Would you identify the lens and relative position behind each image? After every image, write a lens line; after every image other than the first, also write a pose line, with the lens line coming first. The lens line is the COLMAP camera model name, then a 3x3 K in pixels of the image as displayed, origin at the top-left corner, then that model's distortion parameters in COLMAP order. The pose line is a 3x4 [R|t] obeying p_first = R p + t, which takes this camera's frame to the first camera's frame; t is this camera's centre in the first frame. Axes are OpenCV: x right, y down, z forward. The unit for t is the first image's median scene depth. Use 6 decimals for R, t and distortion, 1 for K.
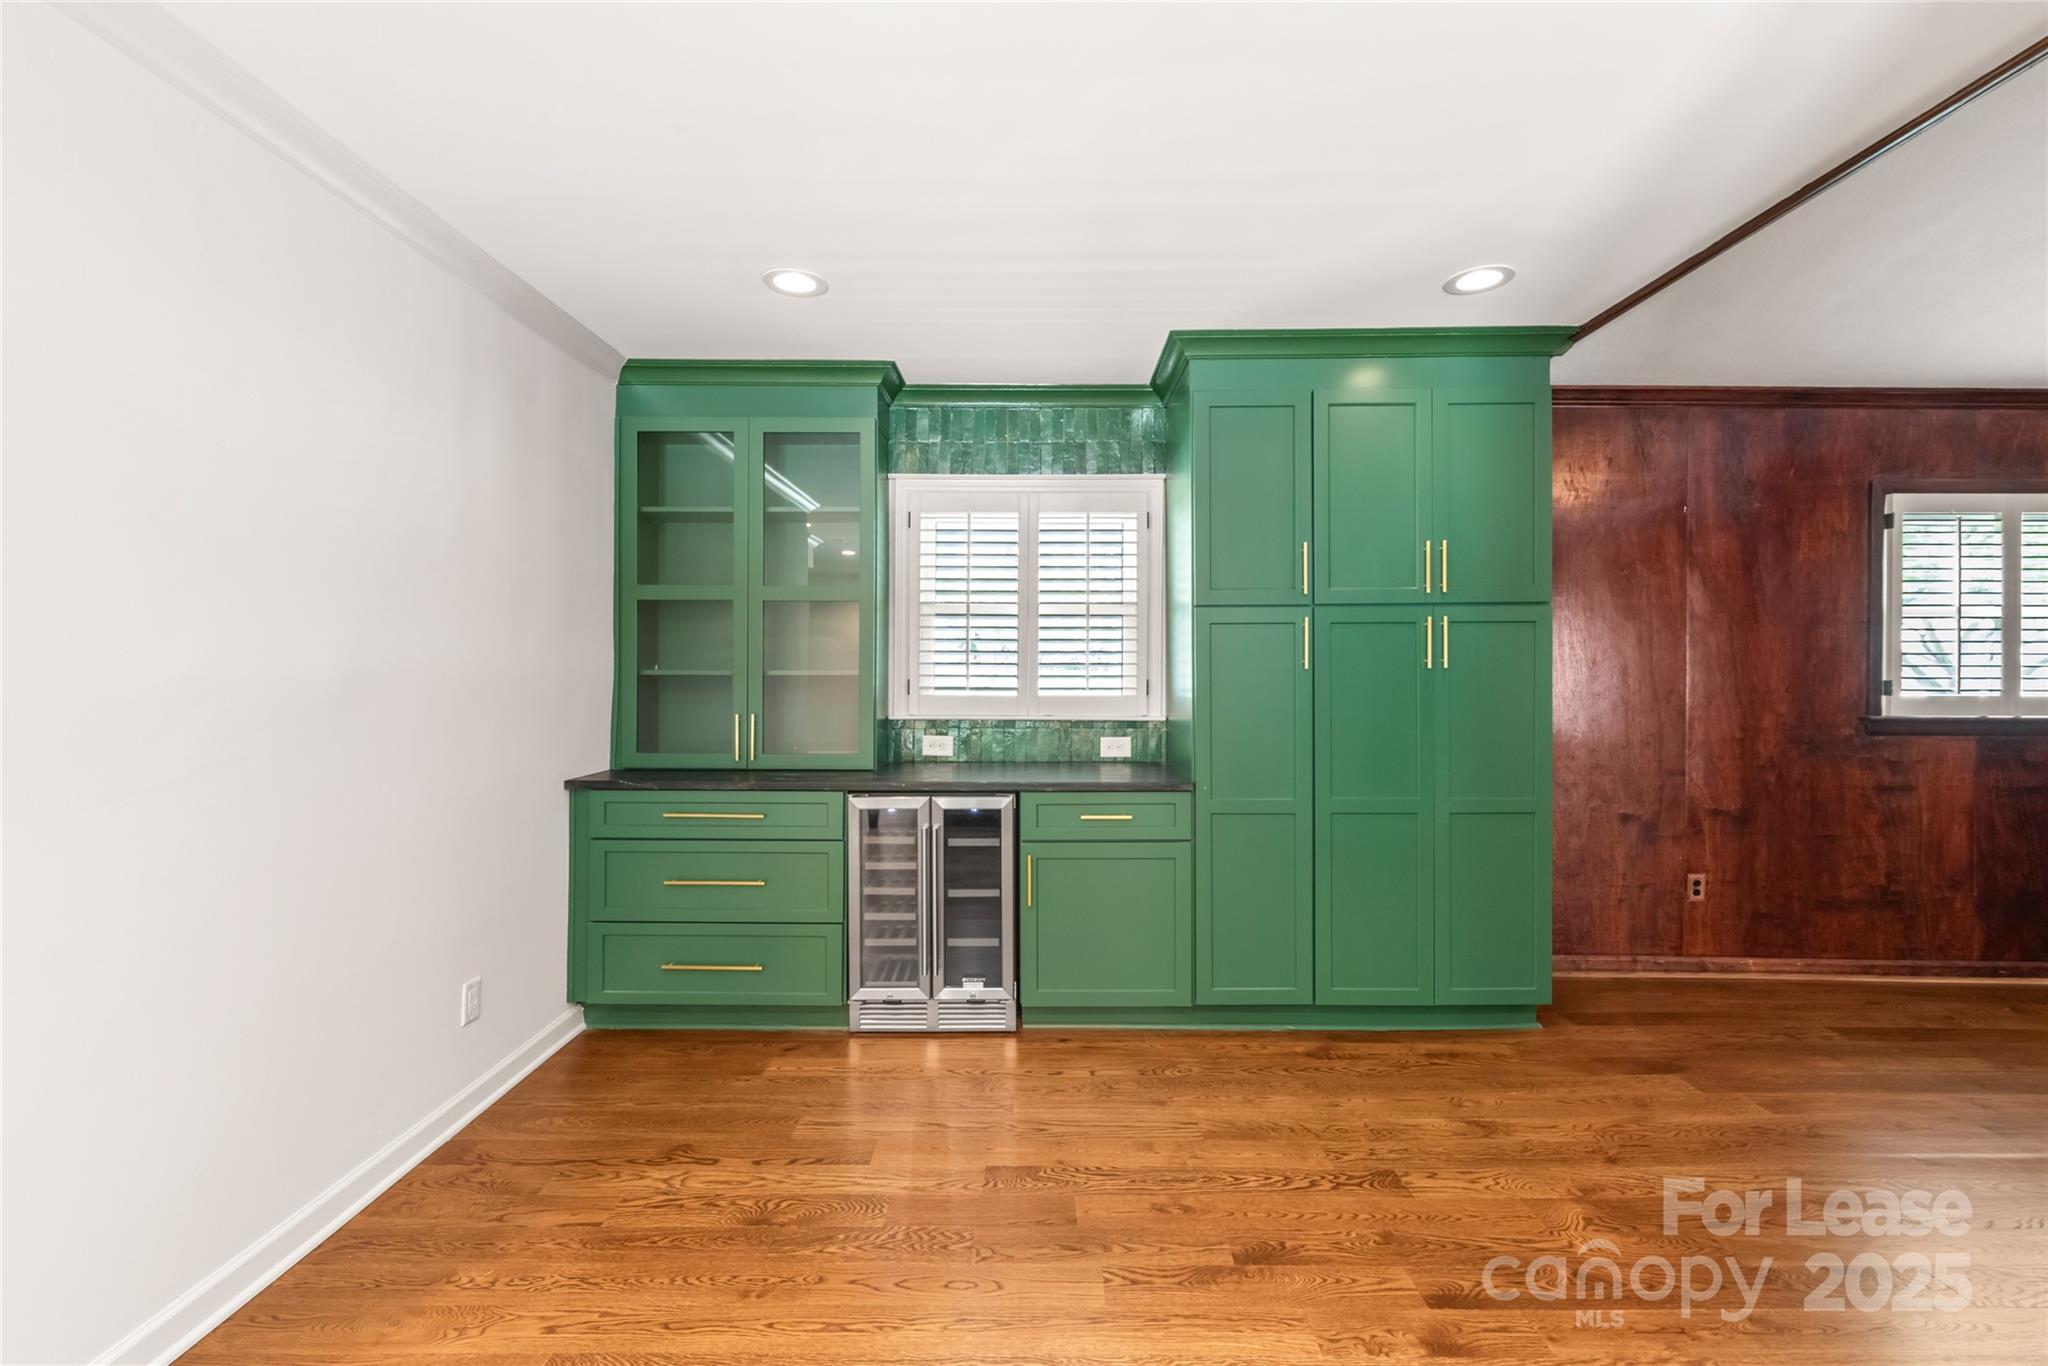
lens RADIAL K [[878.6, 0, 1027.8], [0, 878.6, 664.0], [0, 0, 1]] dist [0.000401, -0.000423]
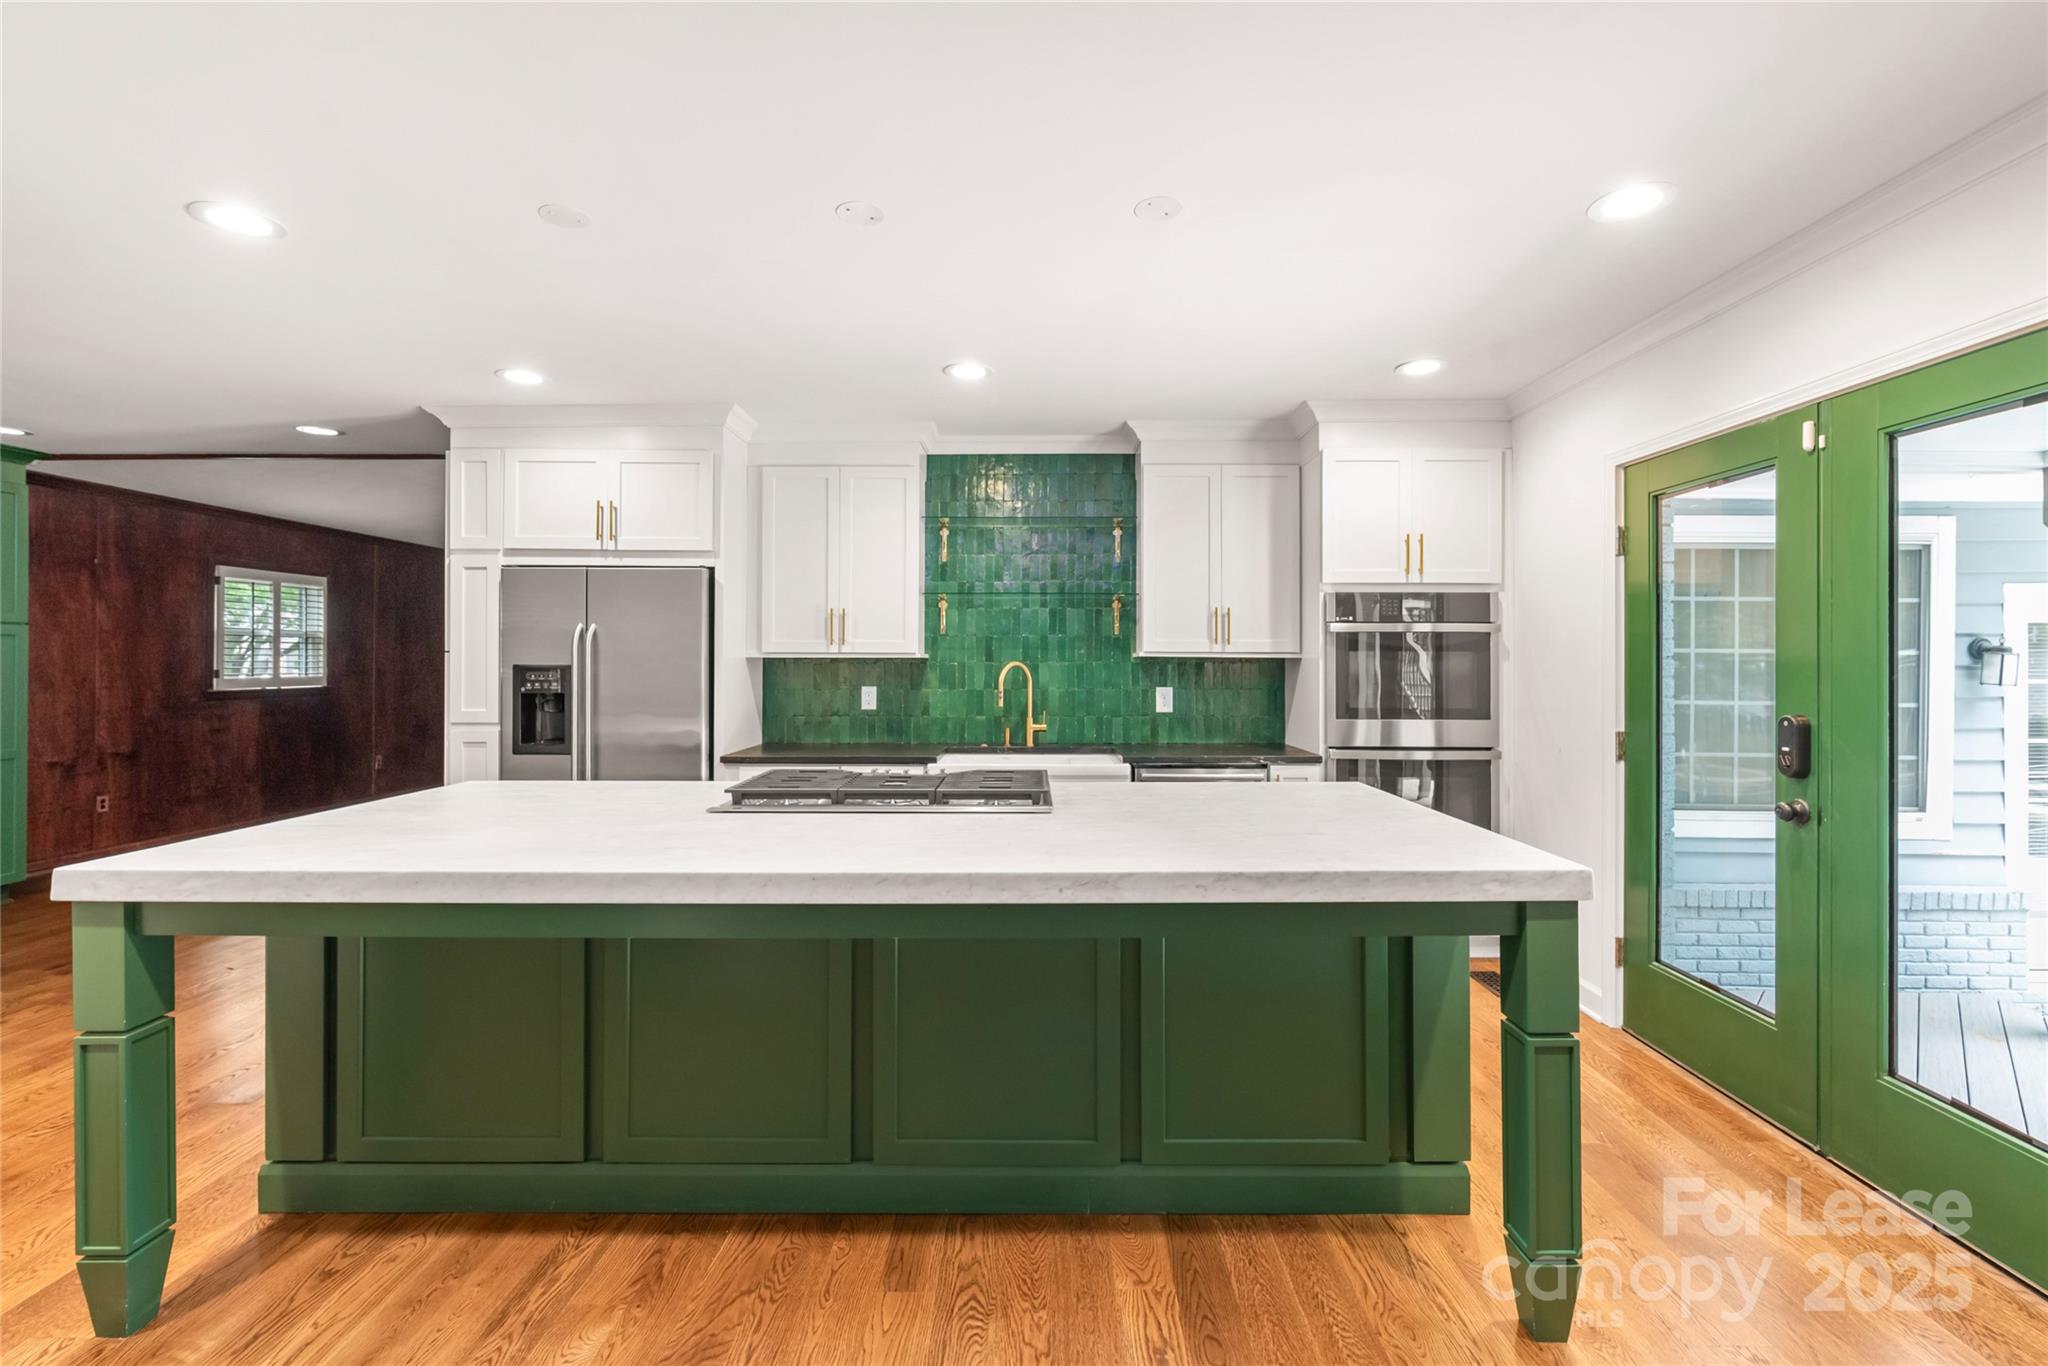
lens RADIAL K [[882.8, 0, 1031.6], [0, 882.8, 661.4], [0, 0, 1]] dist [-0.001445, -0.000448]
pose [[0.008375, -0.004288, 0.999956, -0.793207], [-0.005928, 0.999973, 0.004338, -0.015743], [-0.999947, -0.005964, 0.008350, -0.665778]]
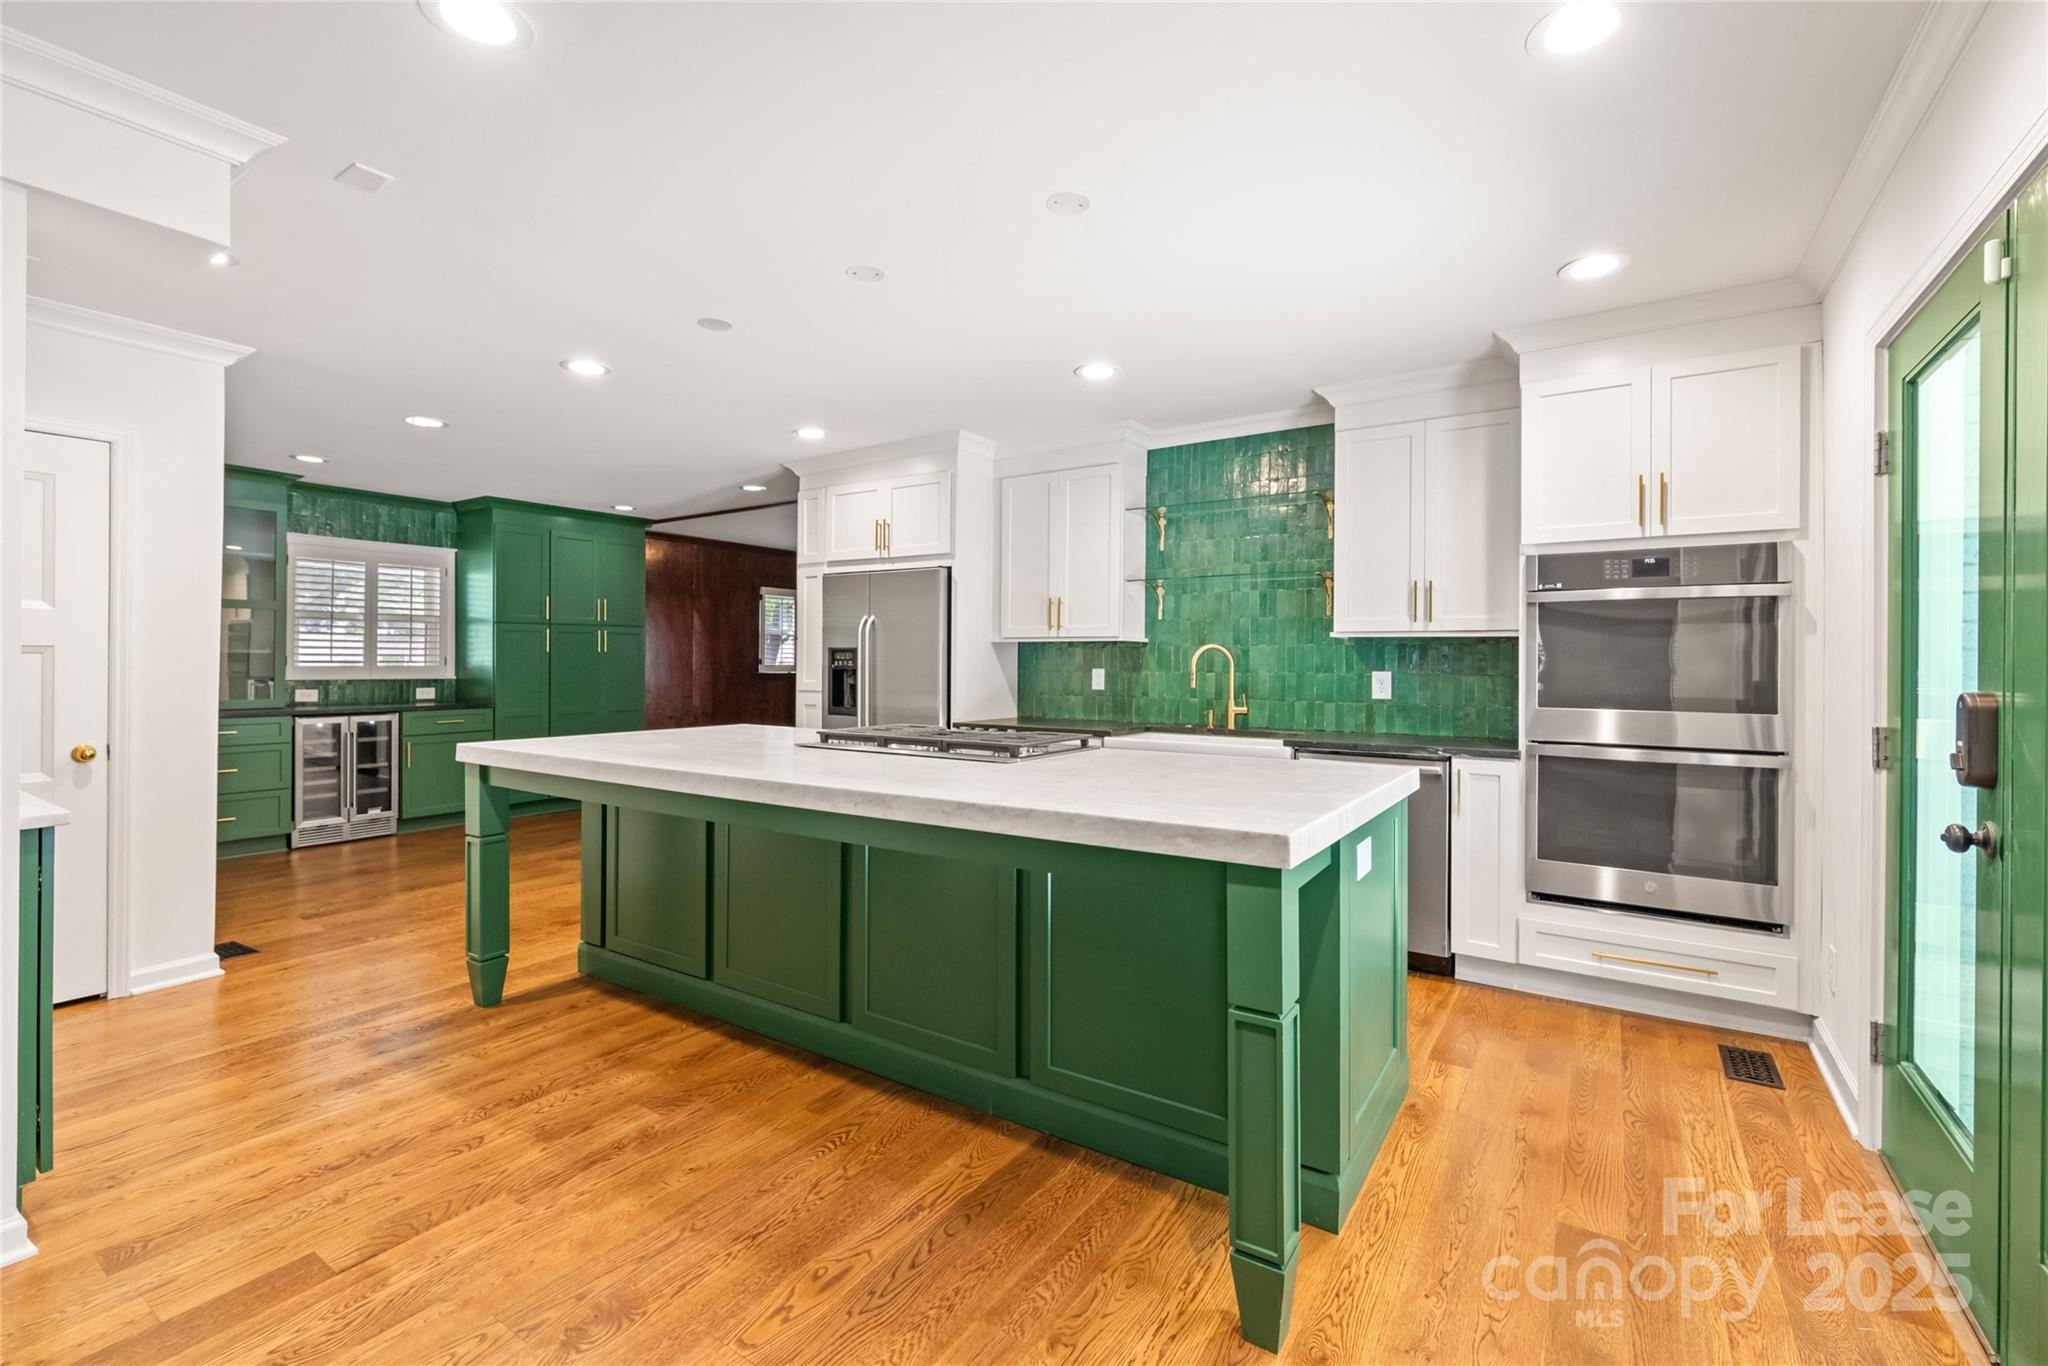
lens RADIAL K [[878.6, 0, 1027.8], [0, 878.6, 664.0], [0, 0, 1]] dist [0.000401, -0.000423]
pose [[0.550323, -0.002199, 0.834949, -0.744773], [-0.006999, 0.999949, 0.007246, 0.009971], [-0.834922, -0.009832, 0.550280, -1.075141]]
